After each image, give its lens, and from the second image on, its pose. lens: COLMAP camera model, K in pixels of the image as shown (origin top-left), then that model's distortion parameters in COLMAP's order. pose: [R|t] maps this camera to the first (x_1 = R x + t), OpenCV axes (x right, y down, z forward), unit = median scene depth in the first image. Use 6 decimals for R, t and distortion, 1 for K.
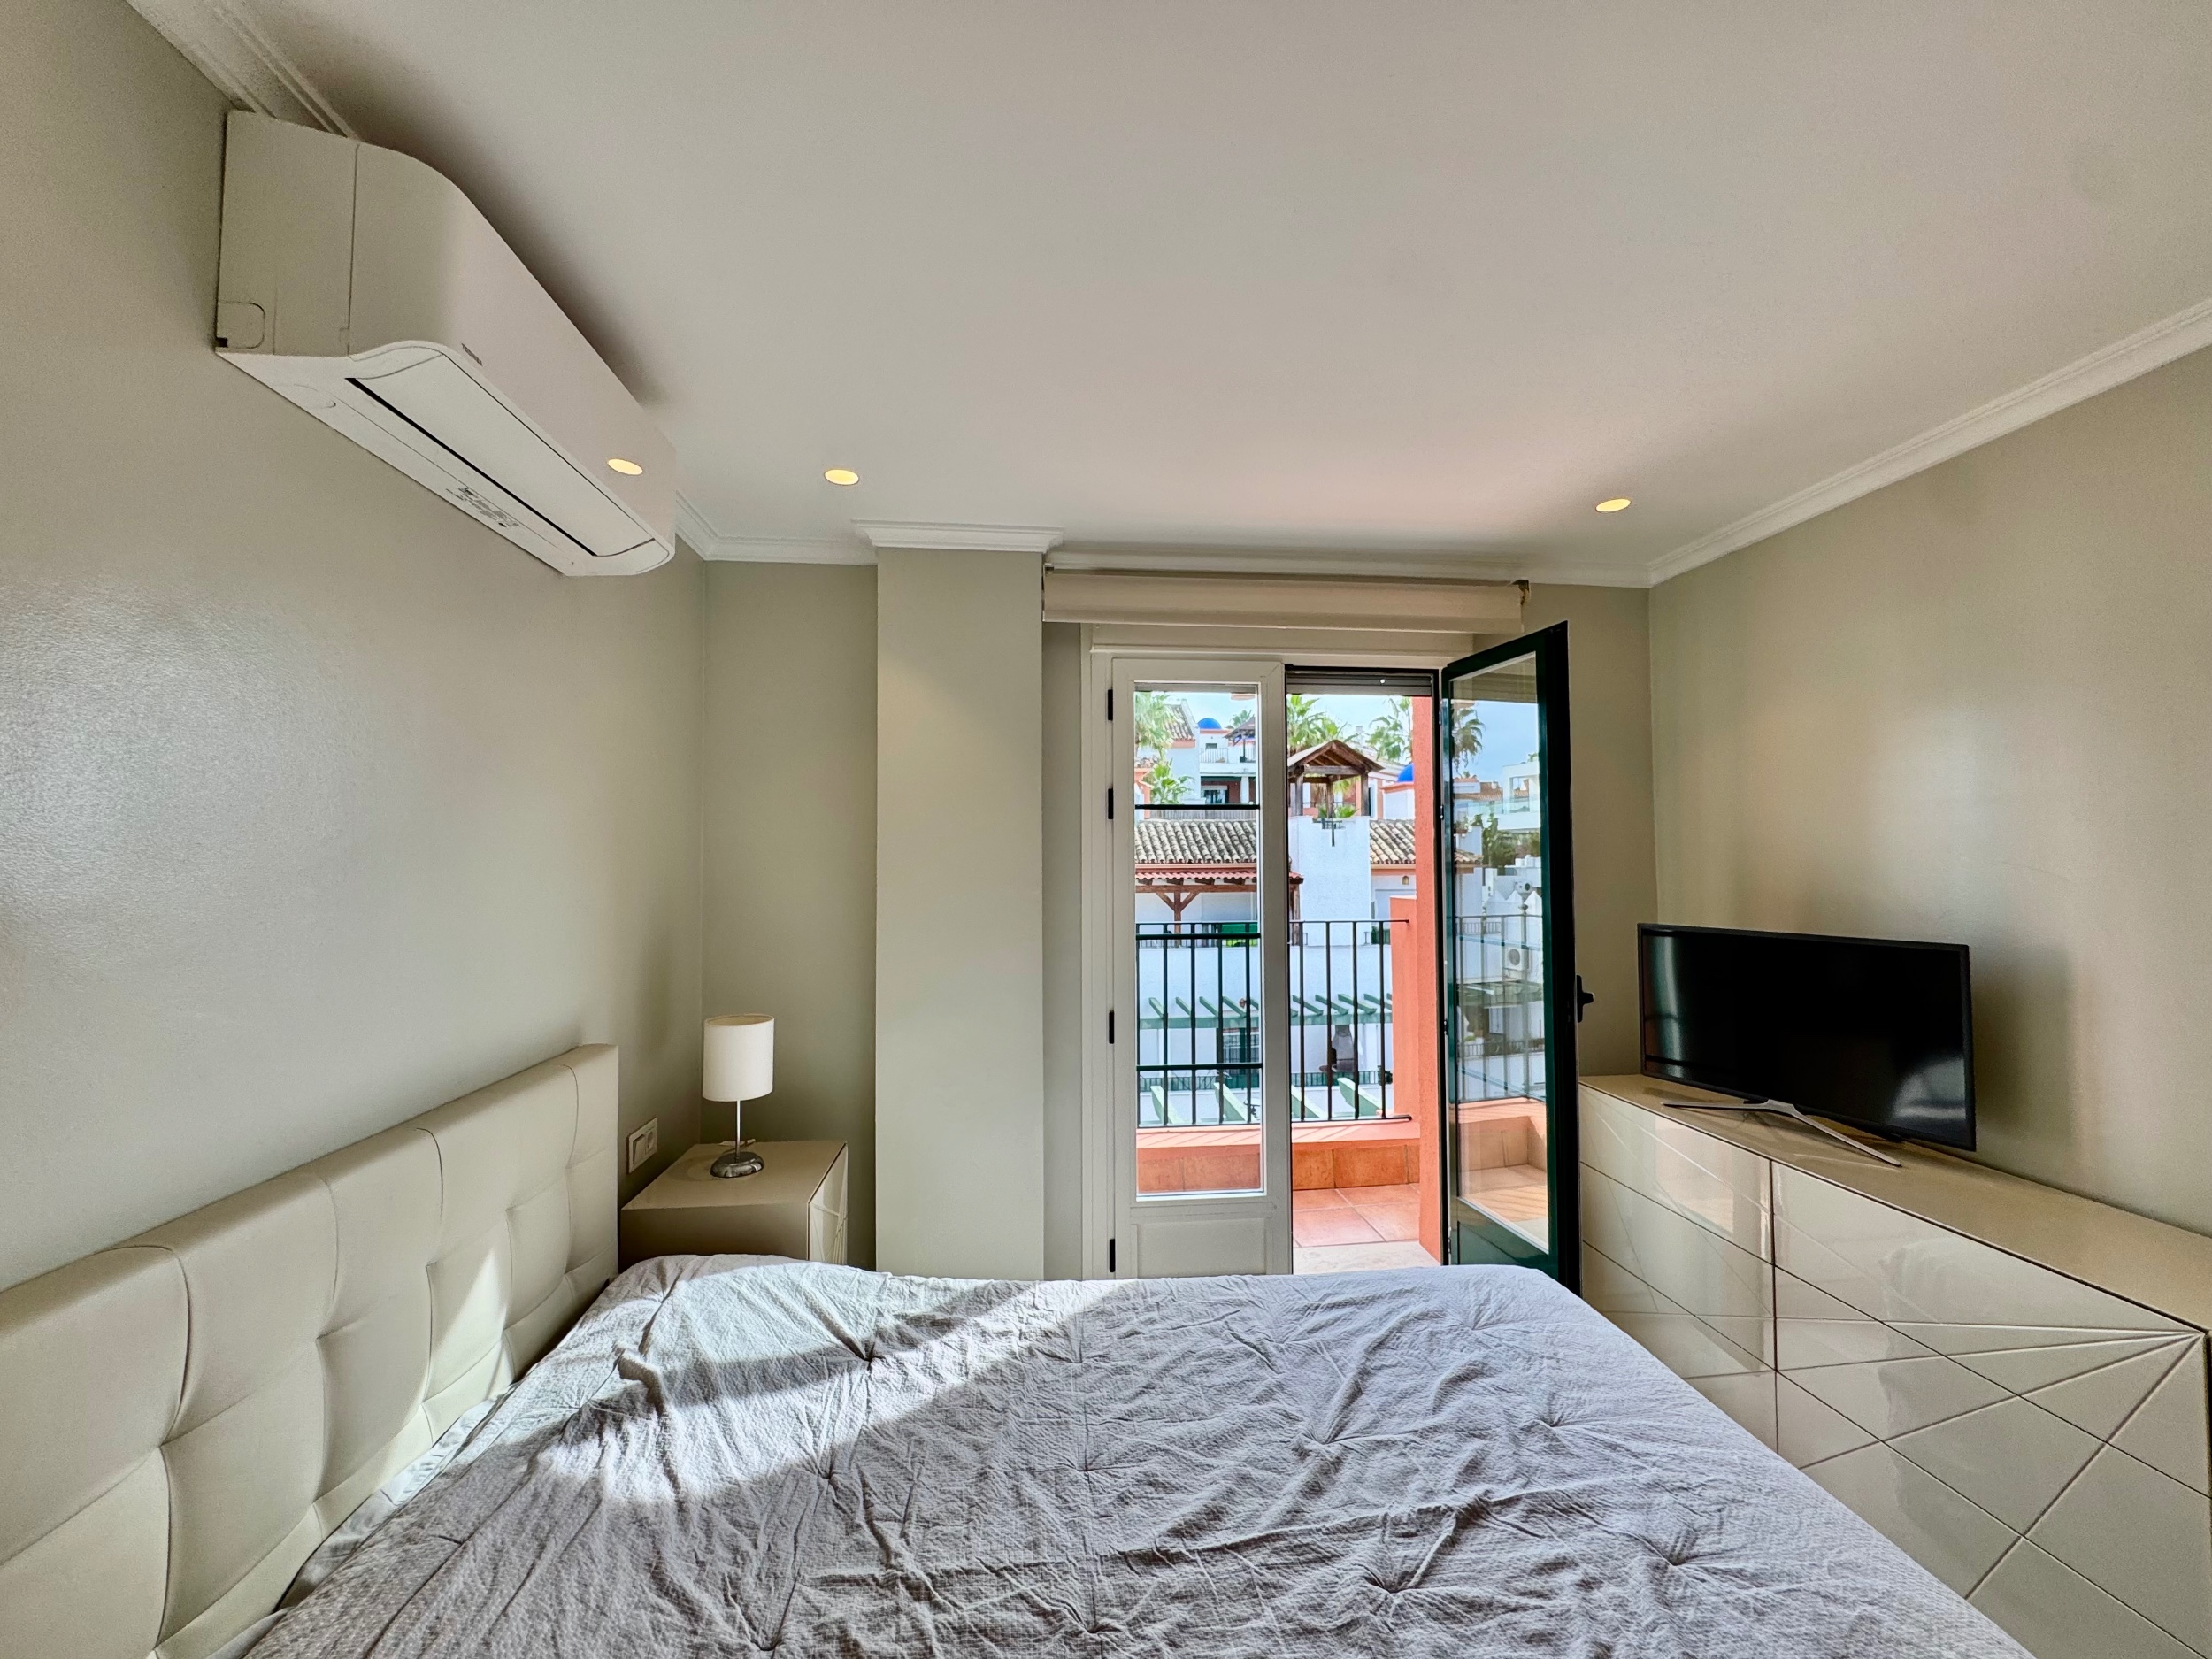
lens RADIAL K [[878.2, 0, 1114.3], [0, 878.2, 829.5], [0, 0, 1]] dist [-0.003162, 0.000829]
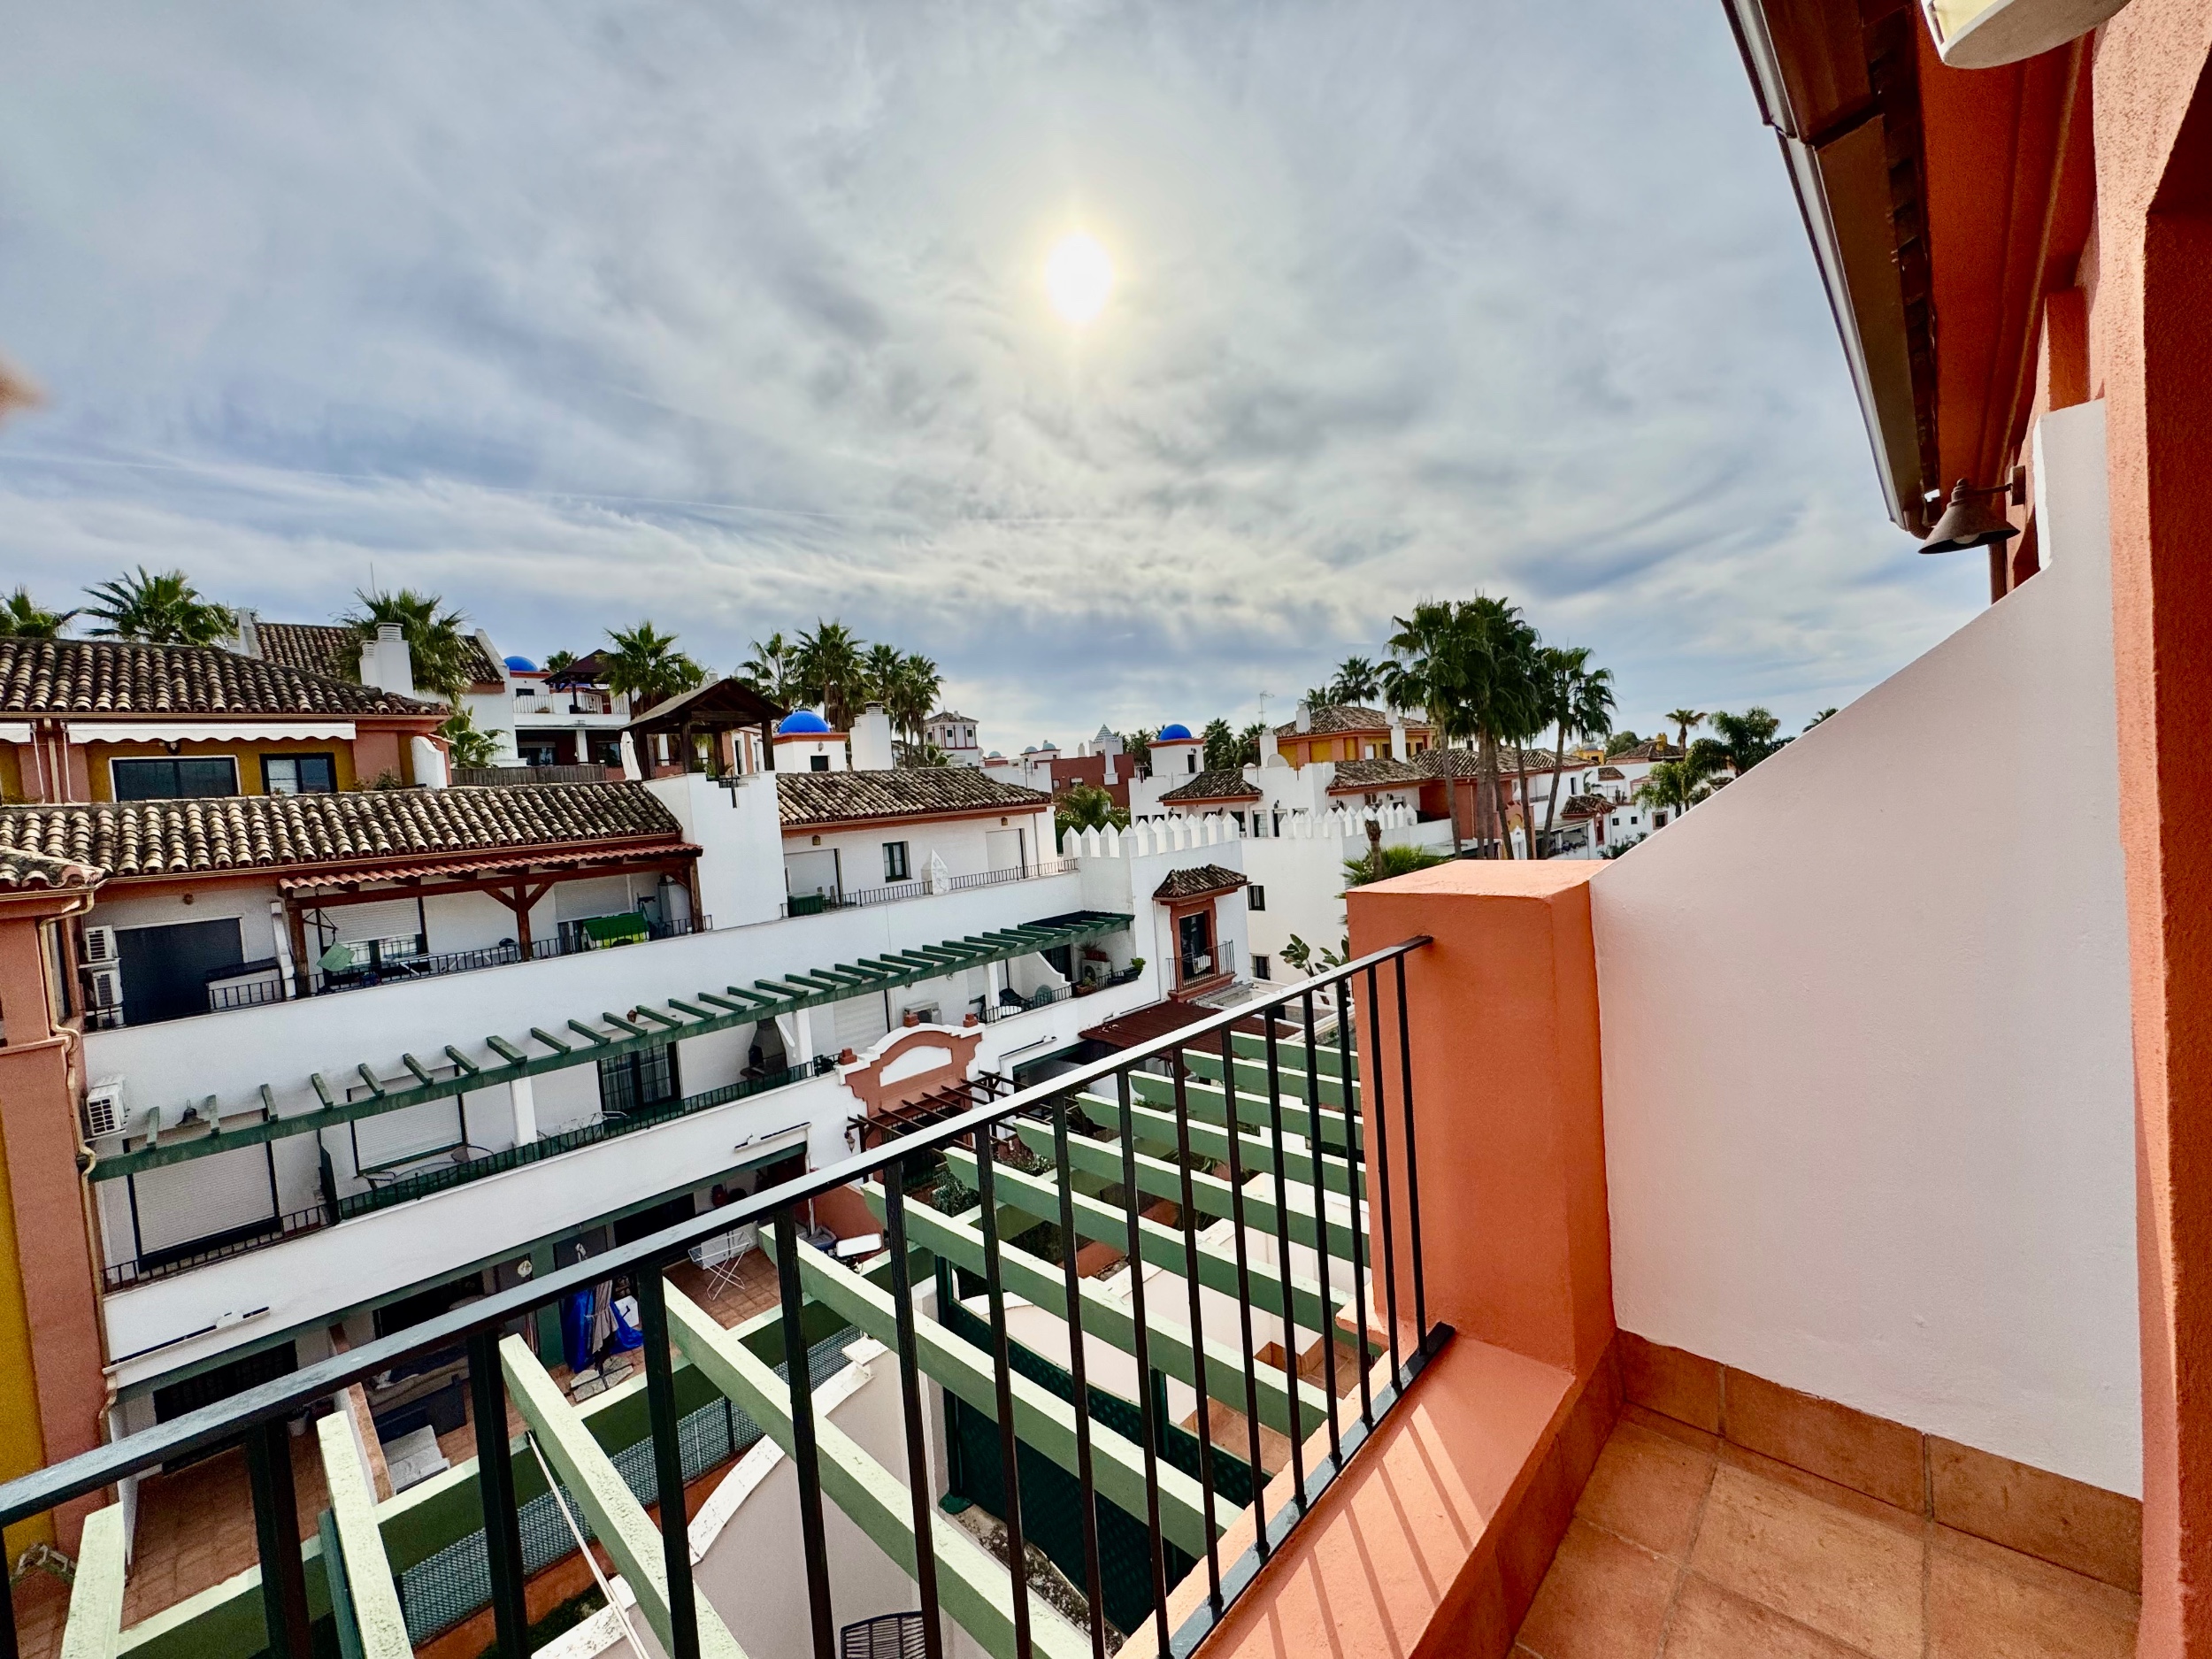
lens RADIAL K [[878.2, 0, 1104.7], [0, 878.2, 834.6], [0, 0, 1]] dist [-0.003162, 0.000829]
pose [[0.765451, -0.083968, 0.637993, -0.015646], [0.047954, 0.996136, 0.073570, -0.000258], [-0.641706, -0.025720, 0.766520, 0.127805]]
